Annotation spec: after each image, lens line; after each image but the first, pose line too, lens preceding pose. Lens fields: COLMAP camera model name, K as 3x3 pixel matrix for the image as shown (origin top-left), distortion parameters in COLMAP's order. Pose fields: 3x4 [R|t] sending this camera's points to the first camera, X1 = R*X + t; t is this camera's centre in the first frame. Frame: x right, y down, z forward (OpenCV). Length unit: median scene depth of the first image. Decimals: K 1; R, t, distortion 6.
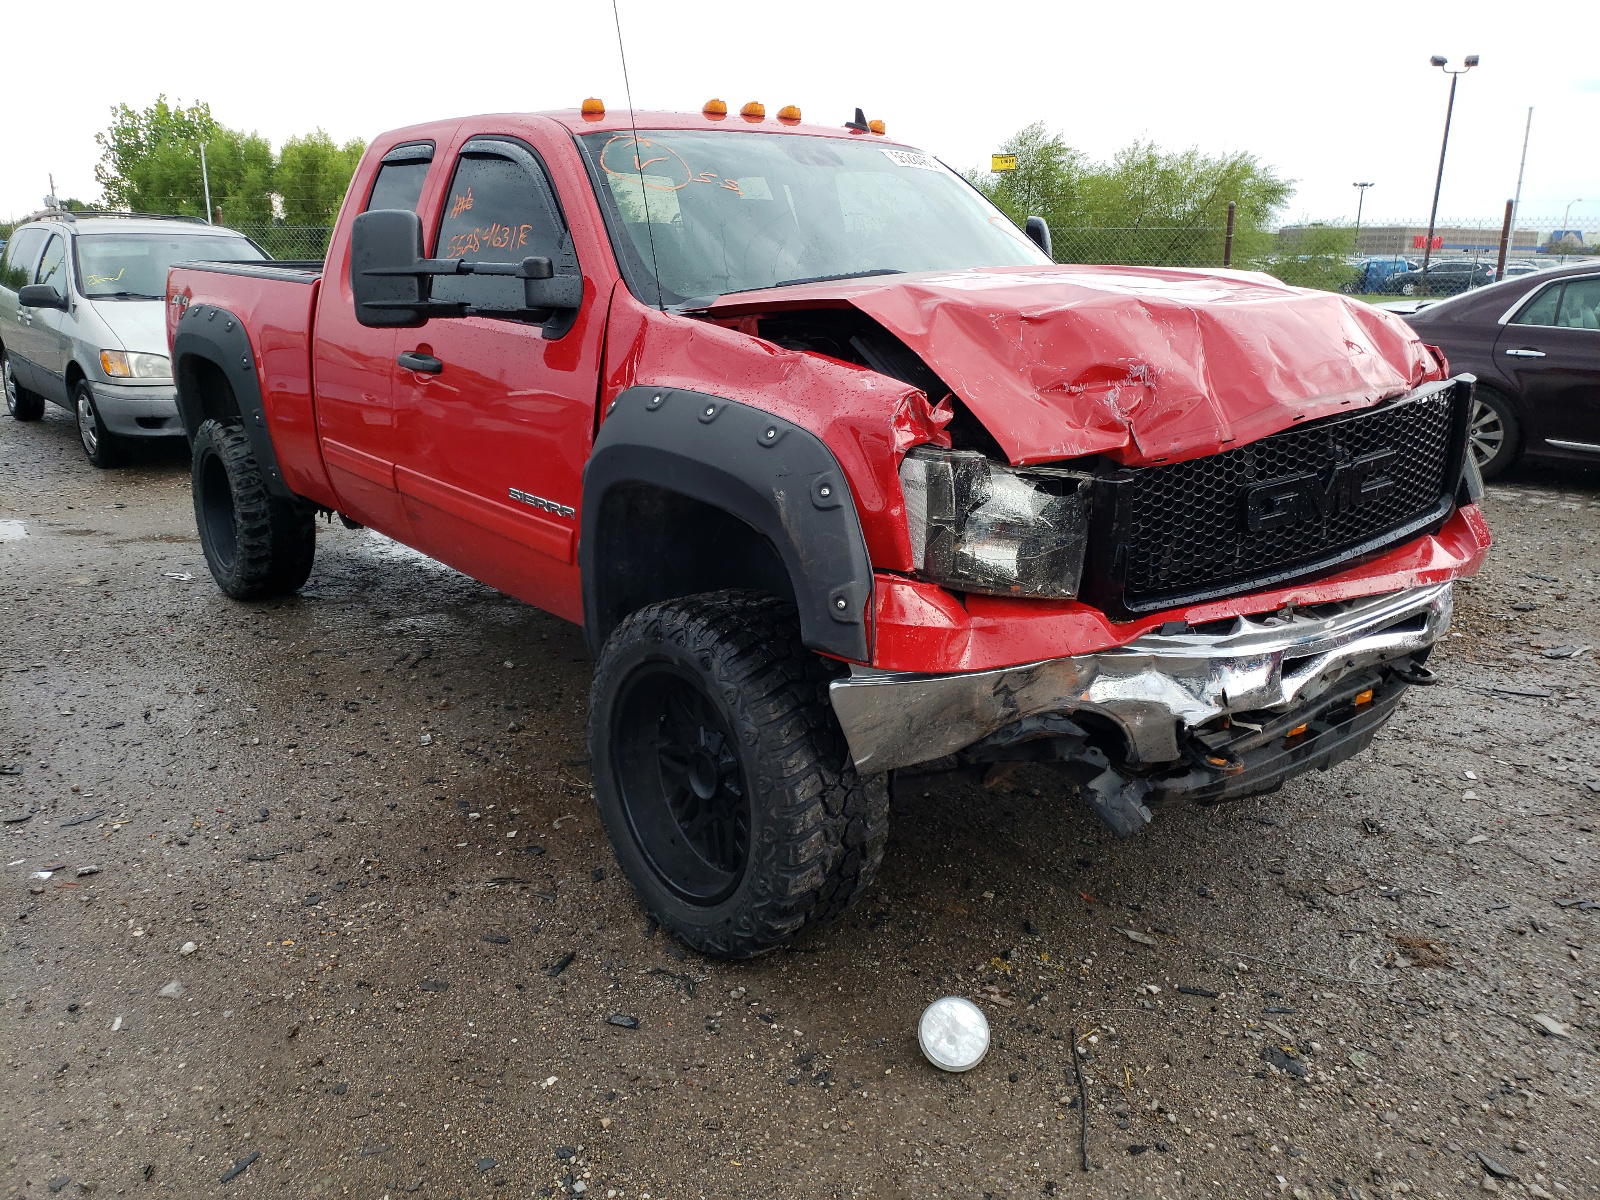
lens RADIAL K [[1255.5, 0, 799.1], [0, 1255.5, 578.1], [0, 0, 1]] dist [0.070585, -0.270109]
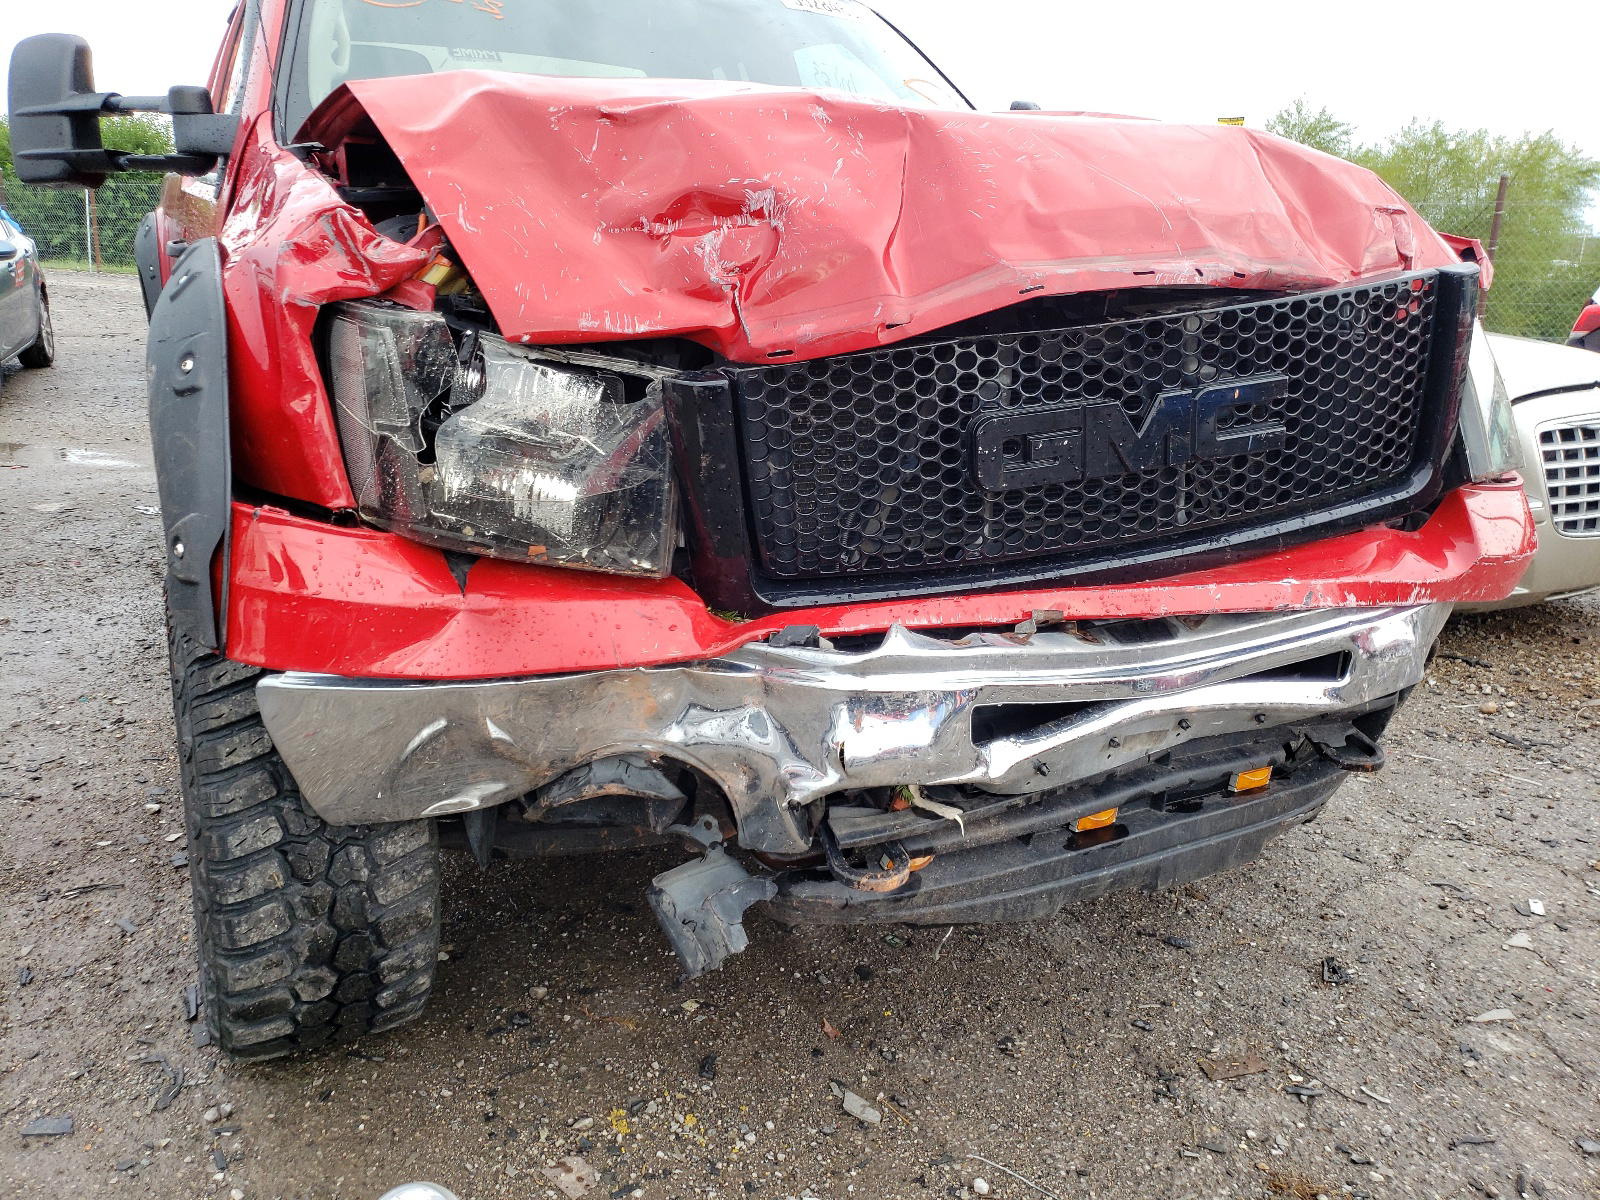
lens RADIAL K [[1289.2, 0, 800.0], [0, 1289.2, 600.0], [0, 0, 1]] dist [0.129444, -0.289718]
pose [[0.982573, 0.076694, -0.169317, 0.394394], [-0.073393, 0.996972, 0.025681, 0.006335], [0.170774, -0.012807, 0.985227, 0.383918]]
